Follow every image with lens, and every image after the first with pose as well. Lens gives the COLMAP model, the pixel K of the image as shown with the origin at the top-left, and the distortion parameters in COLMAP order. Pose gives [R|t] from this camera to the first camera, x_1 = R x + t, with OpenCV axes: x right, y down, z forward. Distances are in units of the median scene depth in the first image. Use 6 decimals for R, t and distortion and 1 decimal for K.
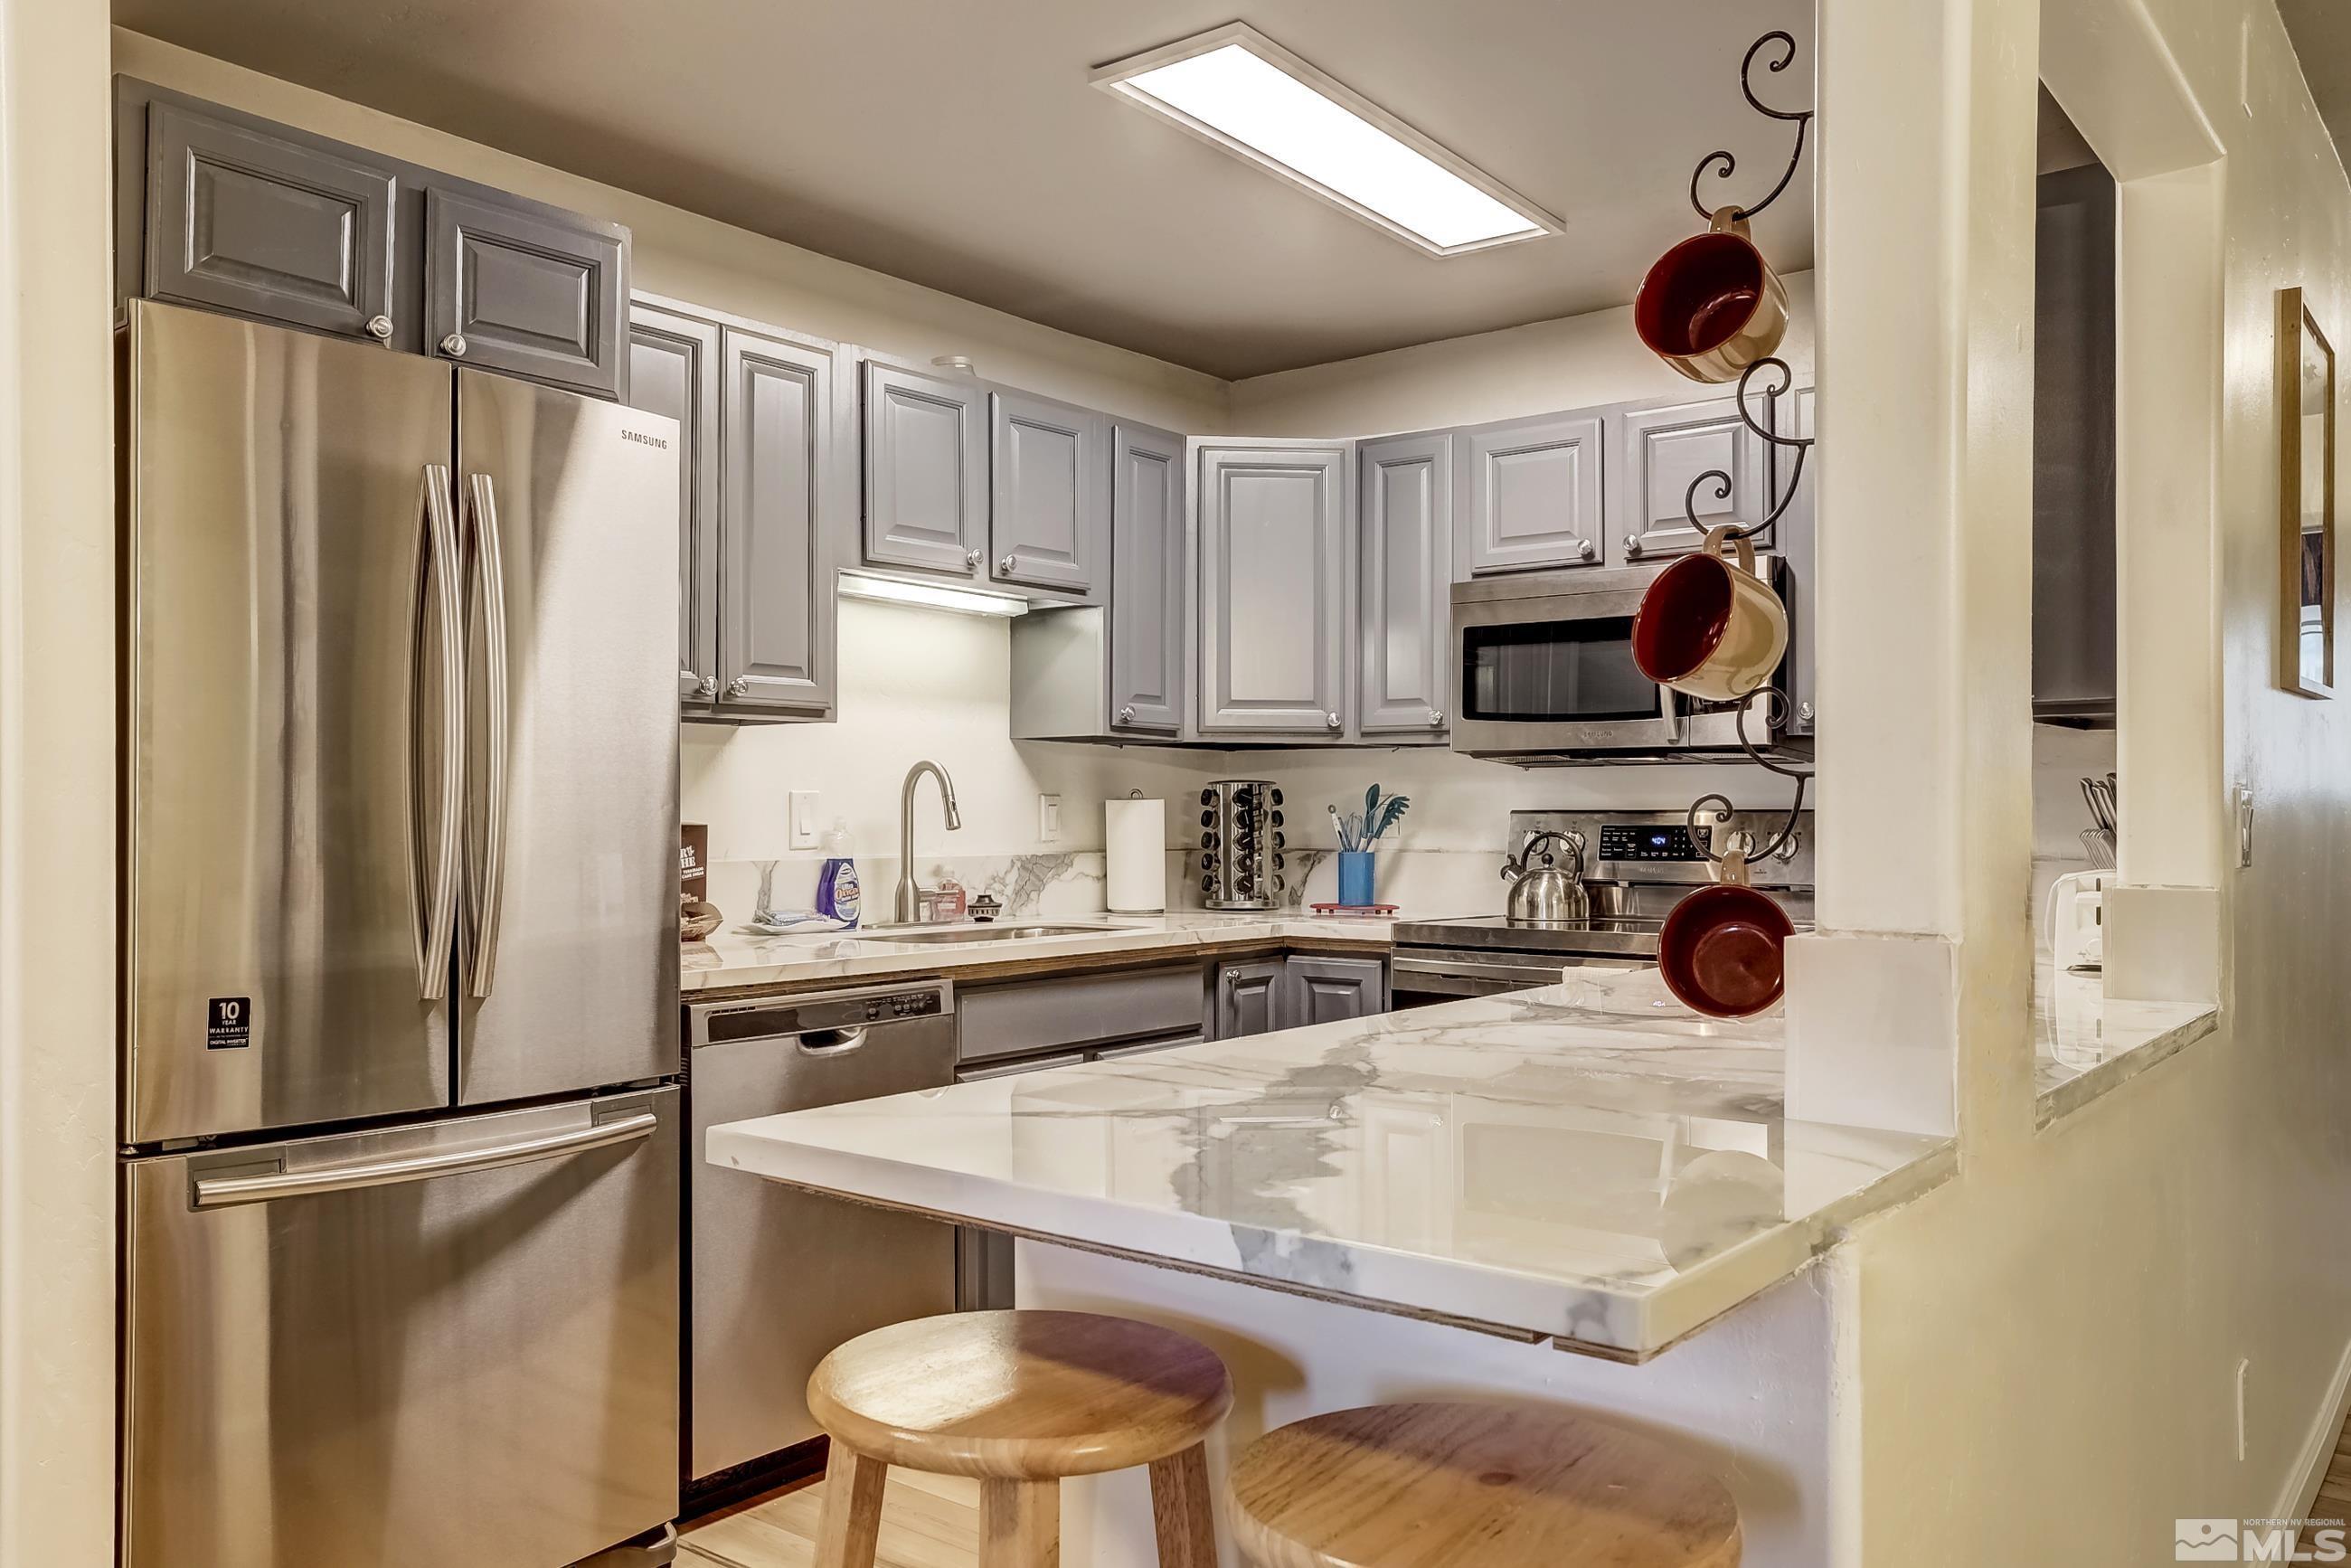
lens RADIAL K [[1006.7, 0, 1175.5], [0, 1006.7, 784.0], [0, 0, 1]] dist [-0.071613, 0.000116]
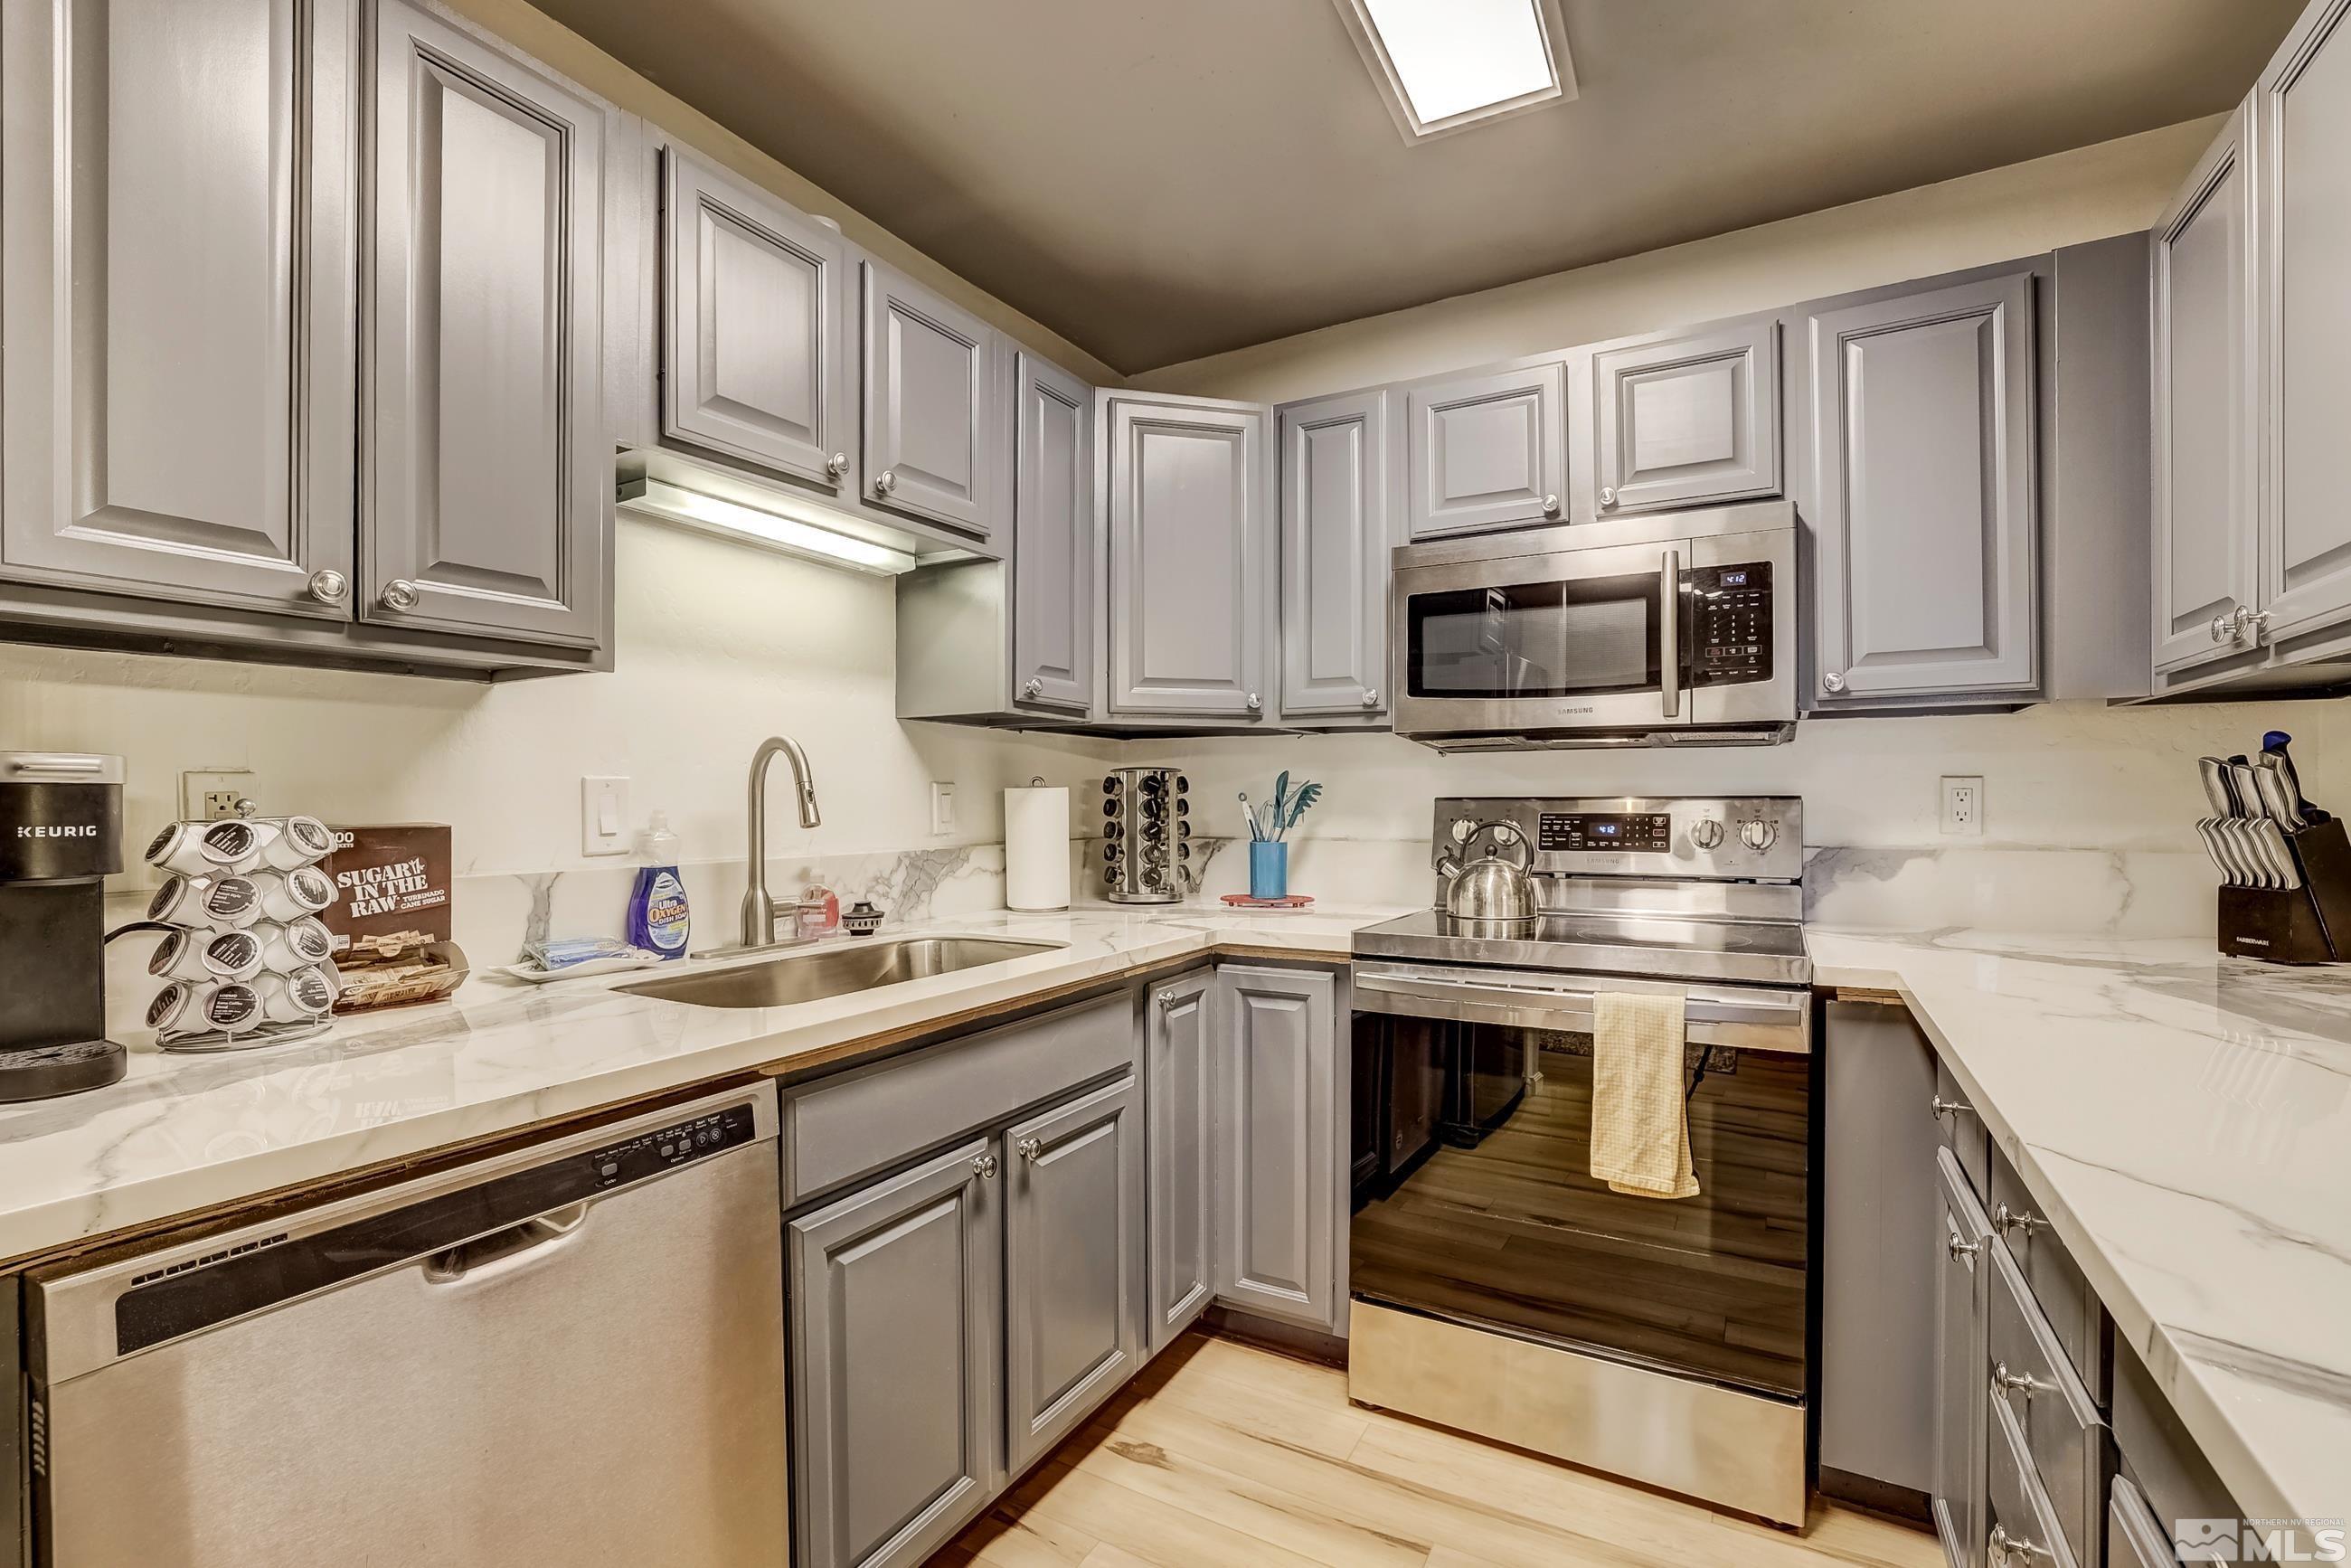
lens RADIAL K [[1006.7, 0, 1175.5], [0, 1006.7, 784.0], [0, 0, 1]] dist [-0.071613, 0.000116]
pose [[0.994769, -0.003533, 0.102090, -0.012085], [0.002346, 0.999928, 0.011741, 0.002330], [-0.102125, -0.011440, 0.994706, 0.110660]]
